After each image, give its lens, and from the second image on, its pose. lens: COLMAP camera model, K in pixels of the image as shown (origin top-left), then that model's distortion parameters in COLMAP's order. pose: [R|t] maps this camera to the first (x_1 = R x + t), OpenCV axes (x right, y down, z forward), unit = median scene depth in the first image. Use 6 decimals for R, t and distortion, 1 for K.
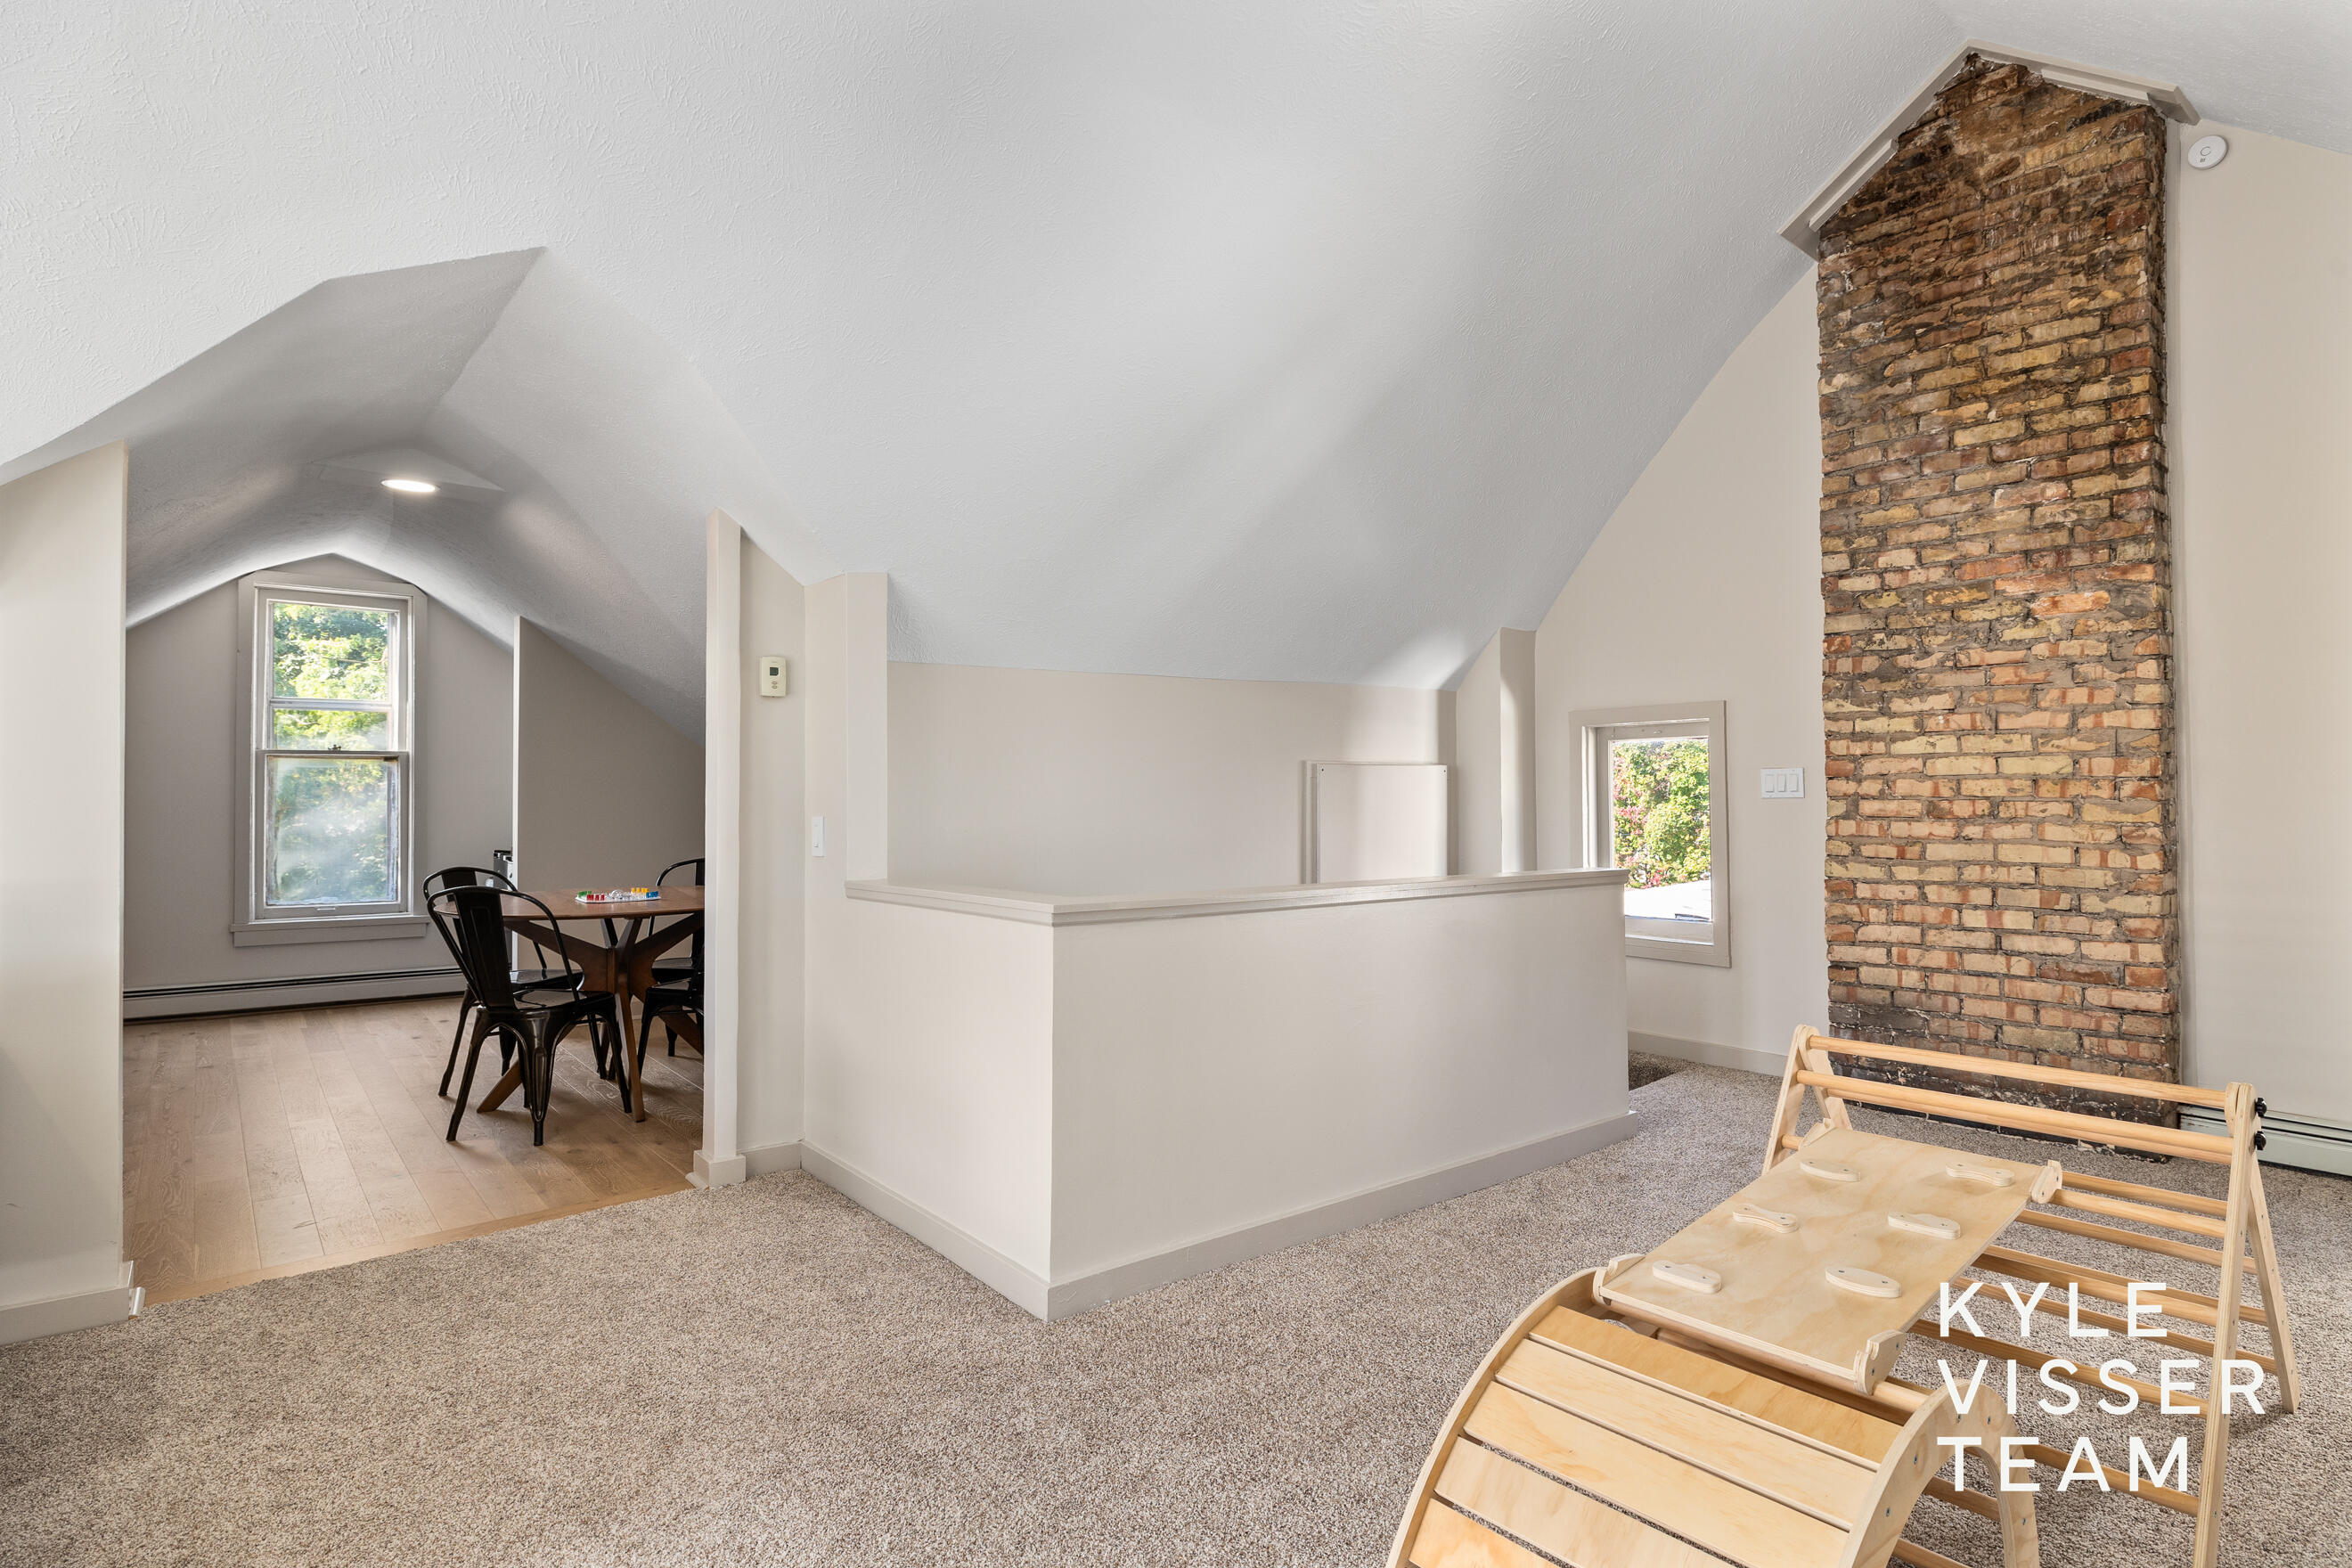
lens RADIAL K [[1241.1, 0, 1183.9], [0, 1241.1, 776.3], [0, 0, 1]] dist [-0.001706, -0.002536]
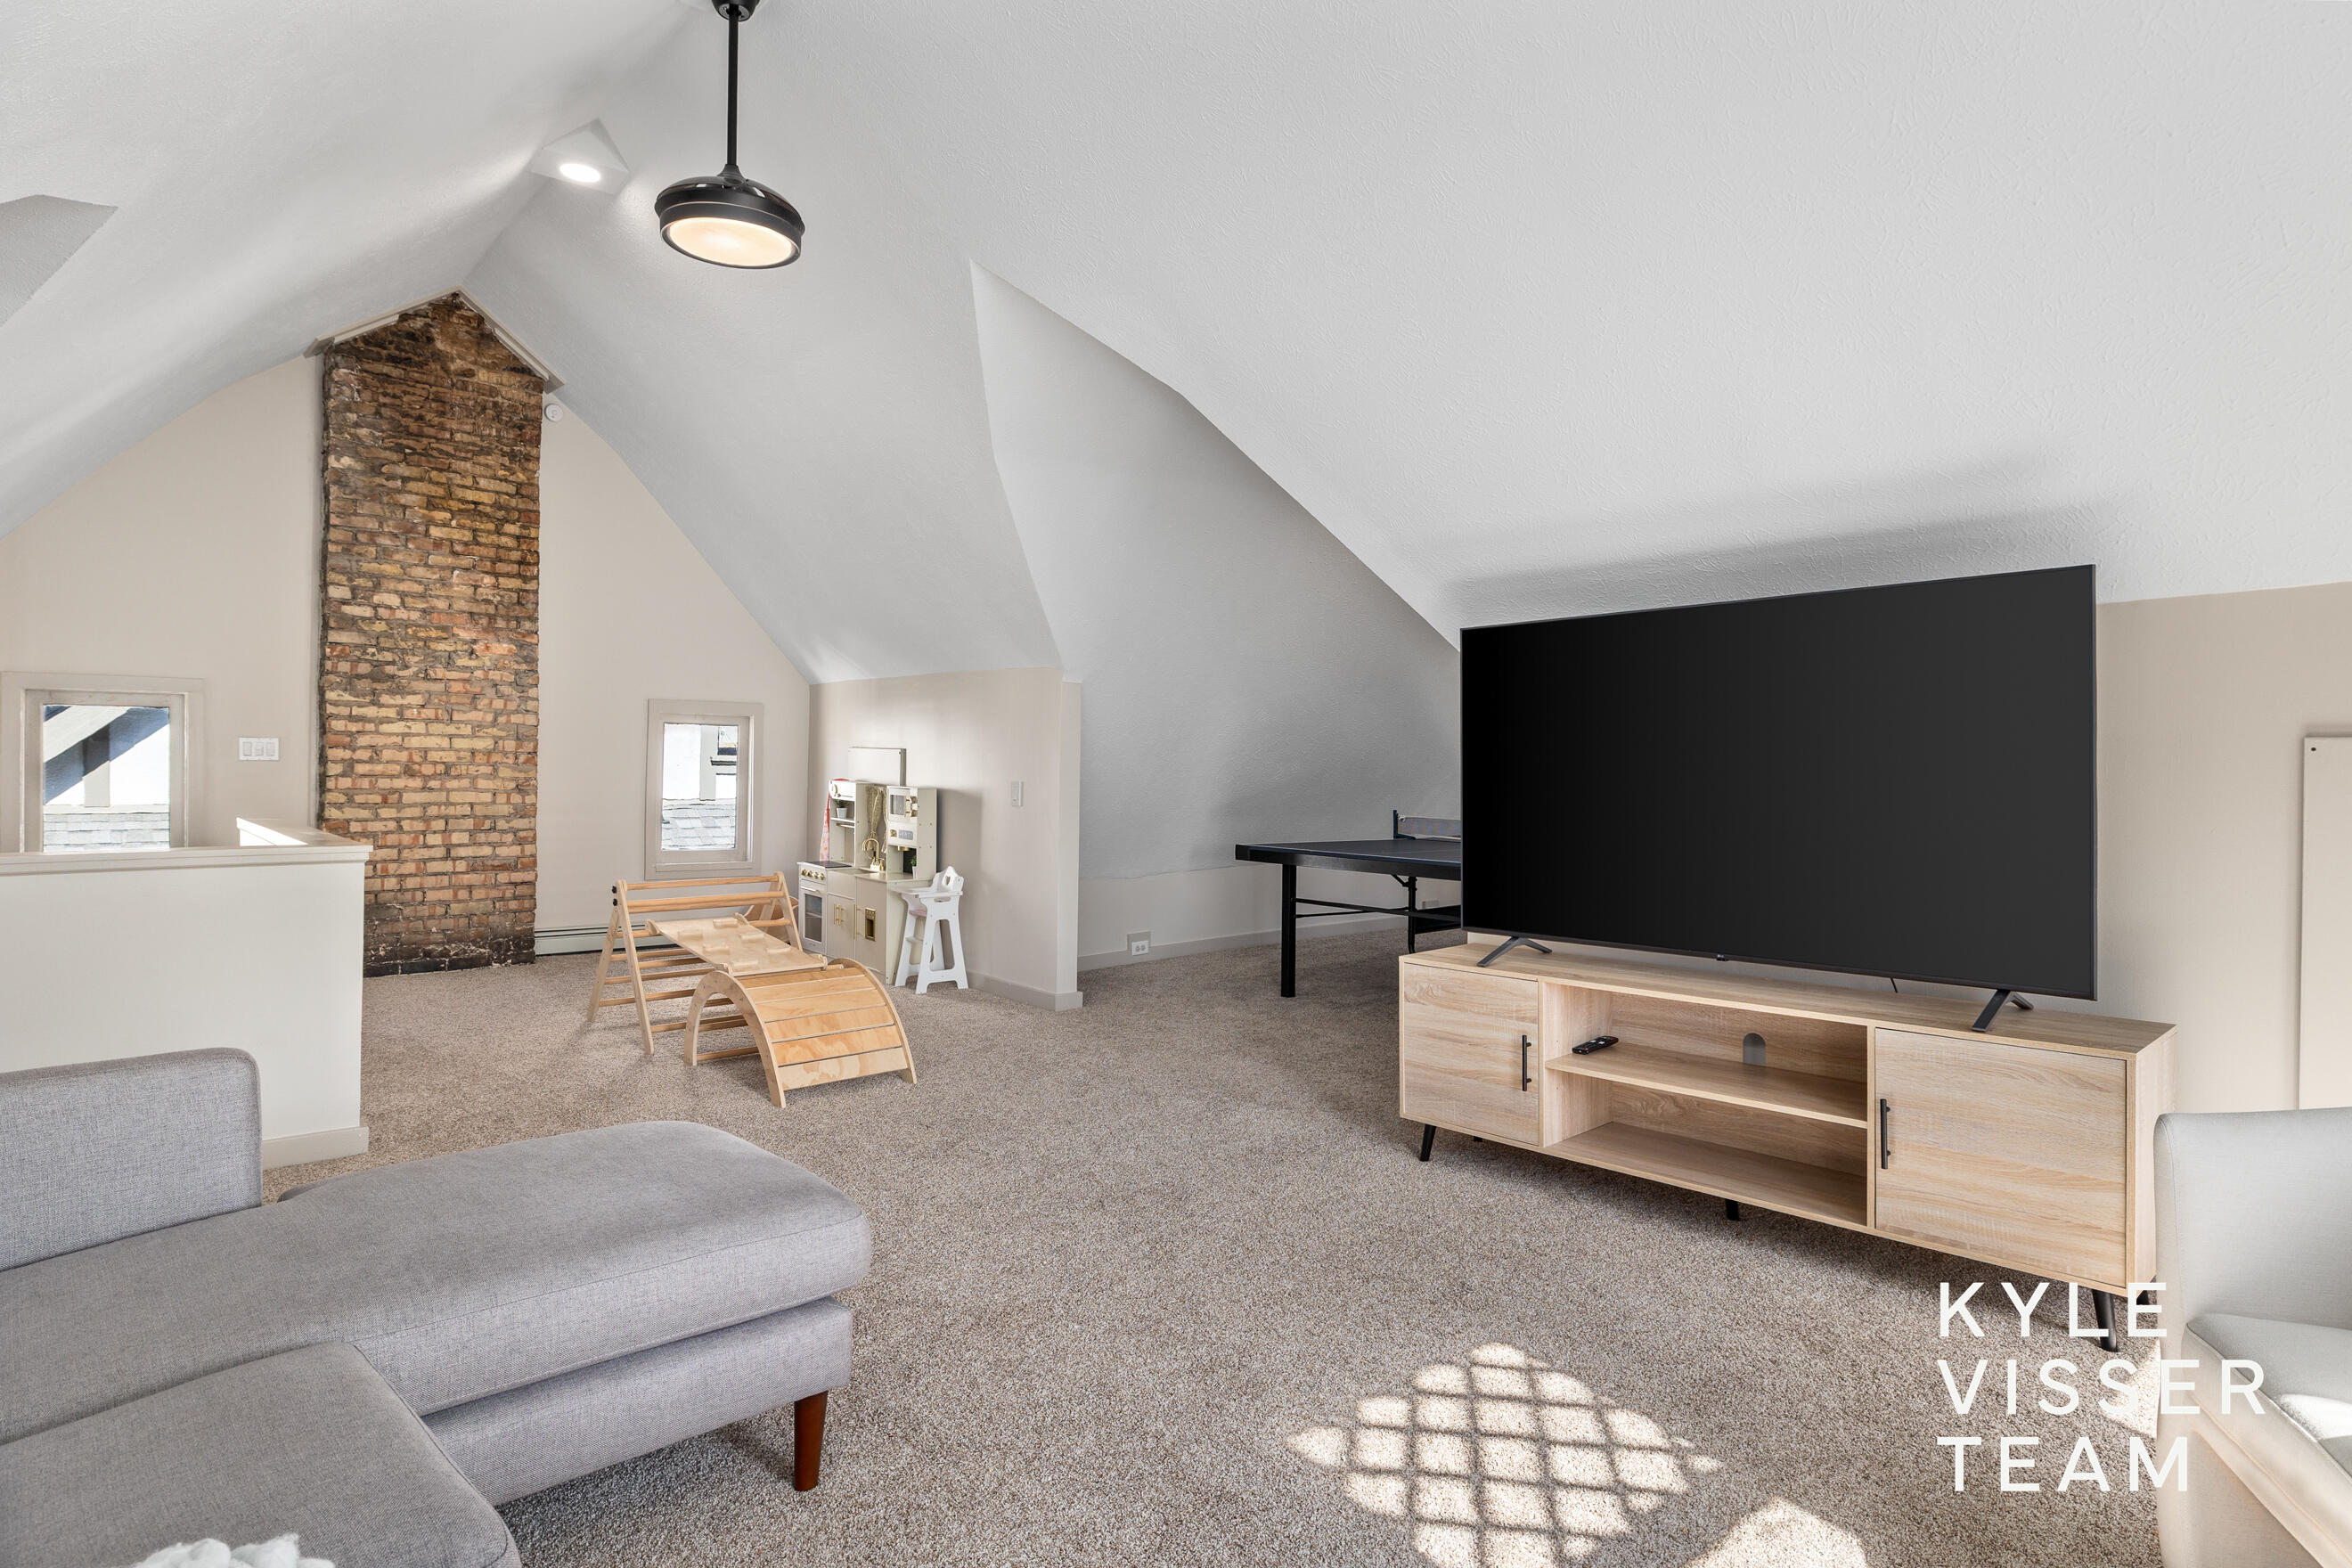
lens RADIAL K [[1241.1, 0, 1177.6], [0, 1241.1, 776.1], [0, 0, 1]] dist [-0.001706, -0.002536]
pose [[-0.053757, -0.007910, 0.998523, -0.983239], [-0.030887, 0.999503, 0.006255, -0.004560], [-0.998076, -0.030505, -0.053975, 0.144395]]
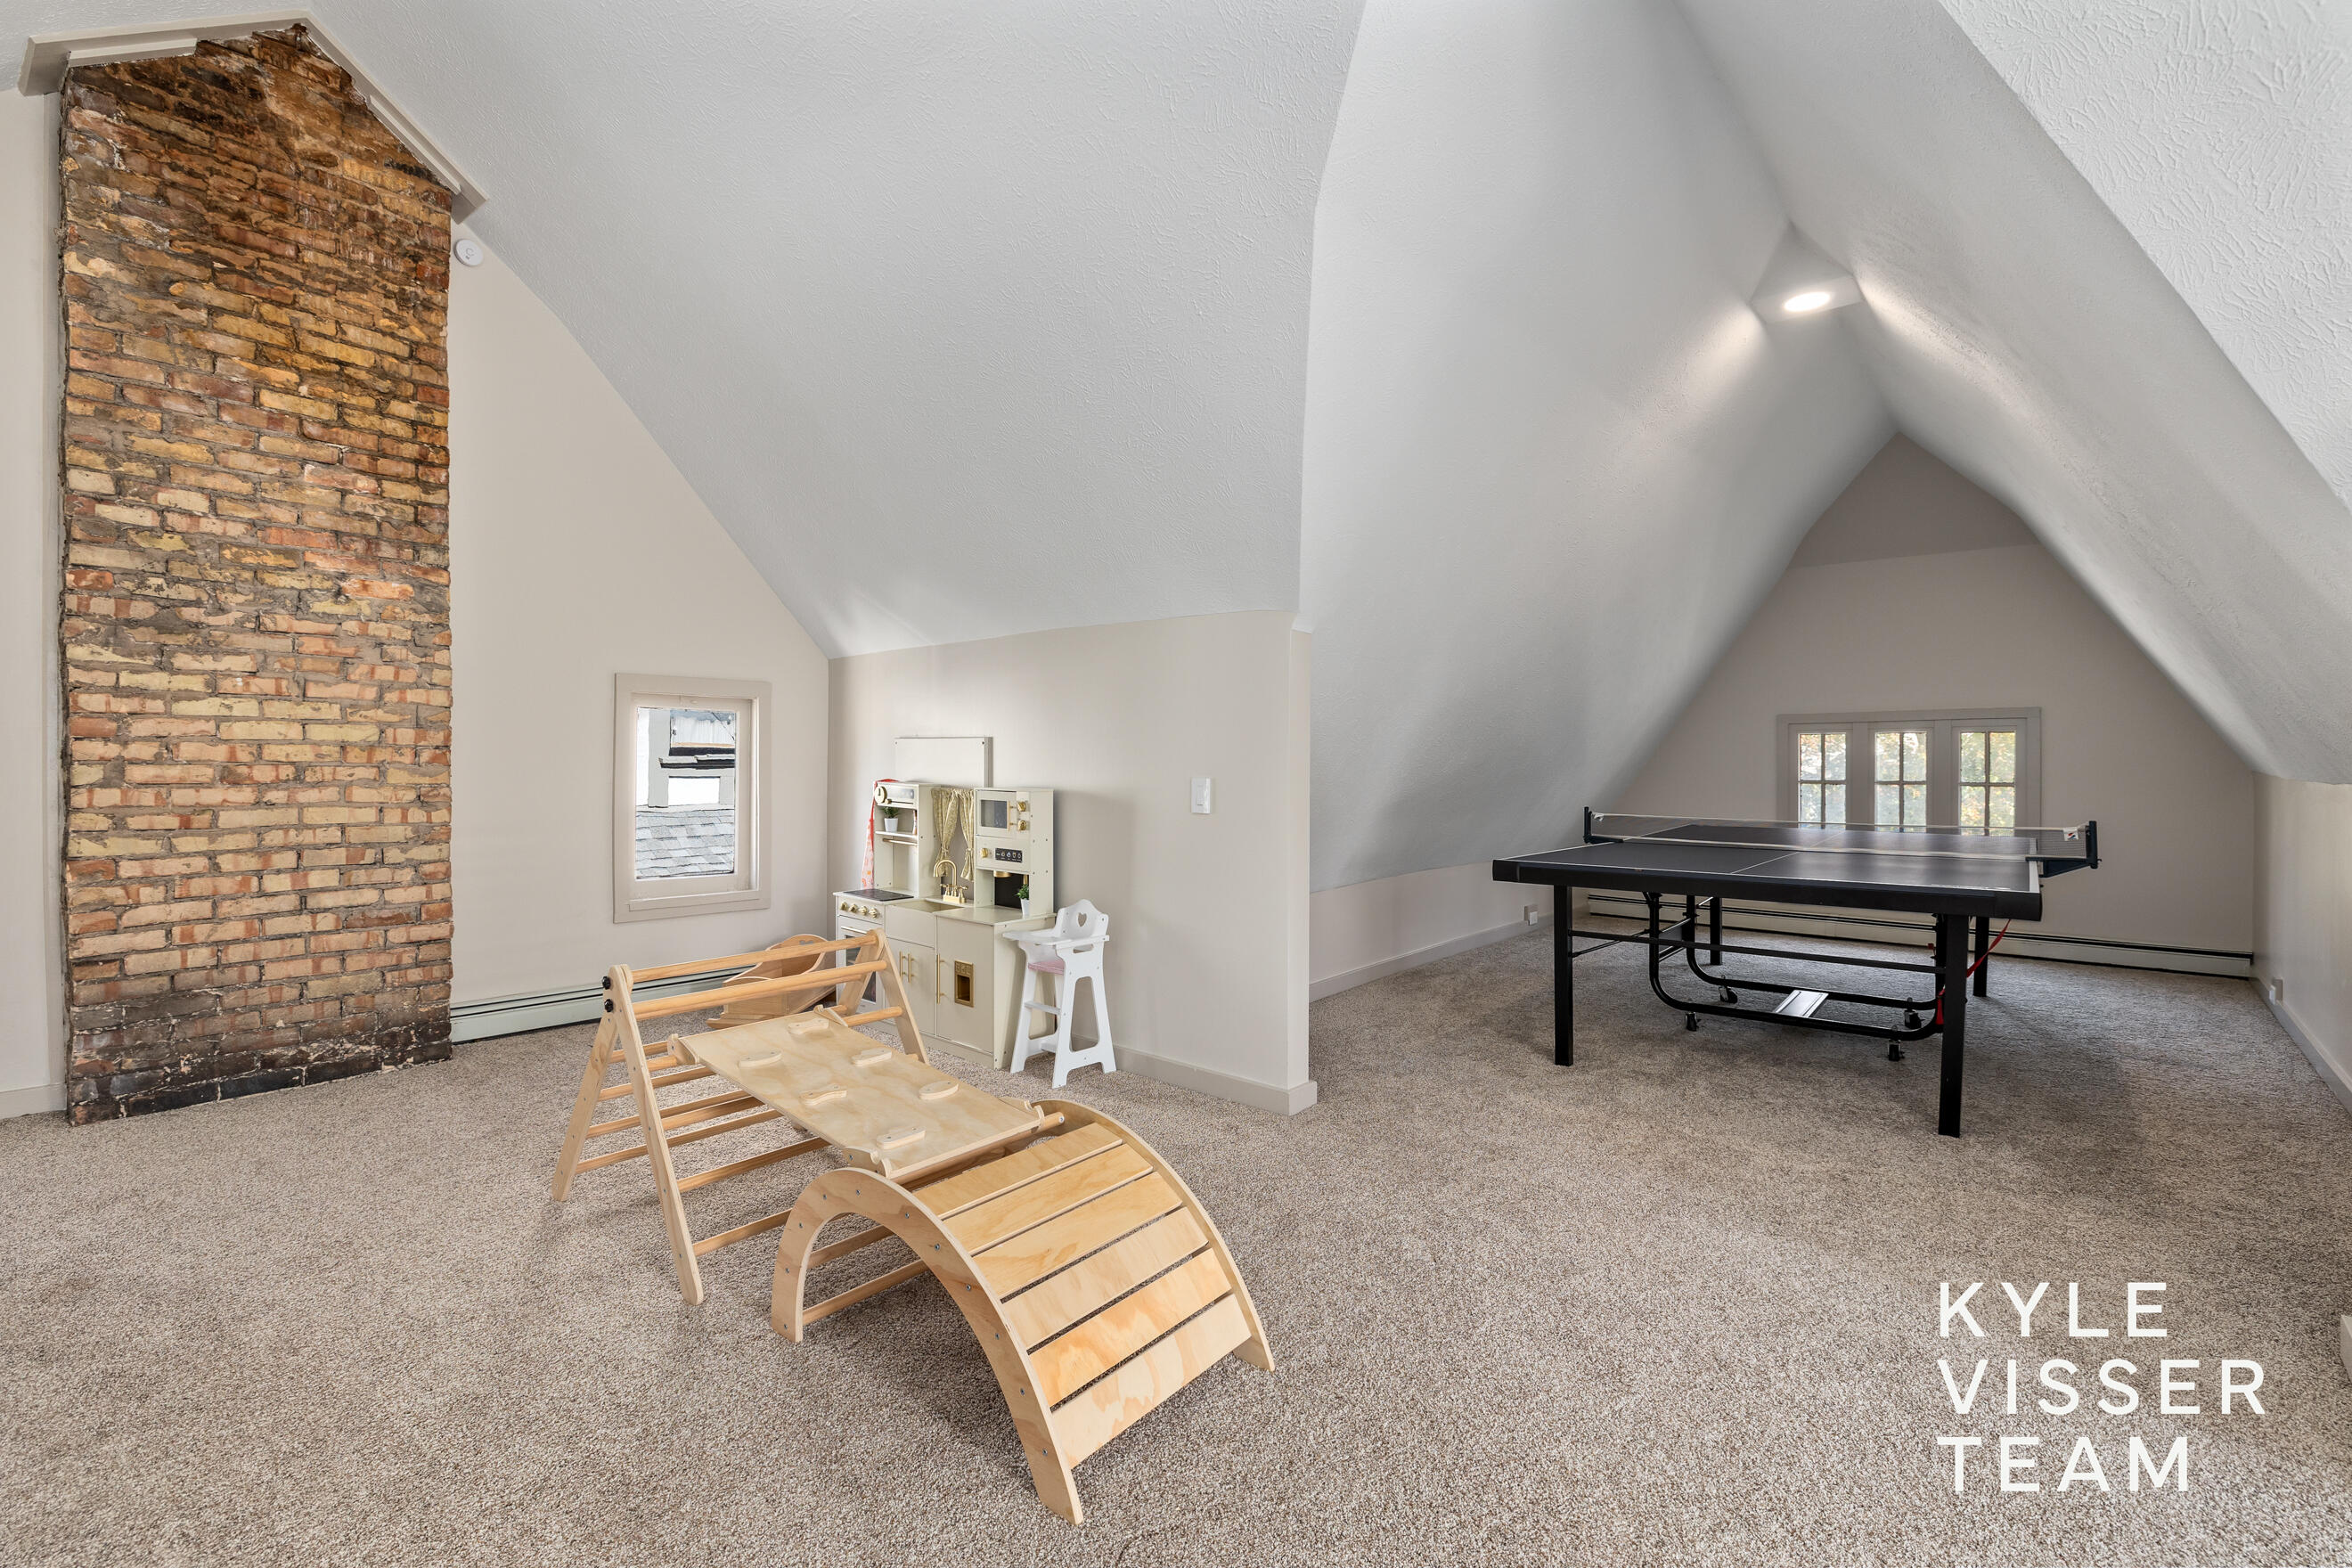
lens RADIAL K [[1041.5, 0, 1183.4], [0, 1041.5, 776.2], [0, 0, 1]] dist [-0.005471, 0.001112]
pose [[-0.192480, -0.007894, 0.981269, -0.329113], [-0.016991, 0.999845, 0.004711, 0.011737], [-0.981154, -0.015766, -0.192585, 0.441002]]
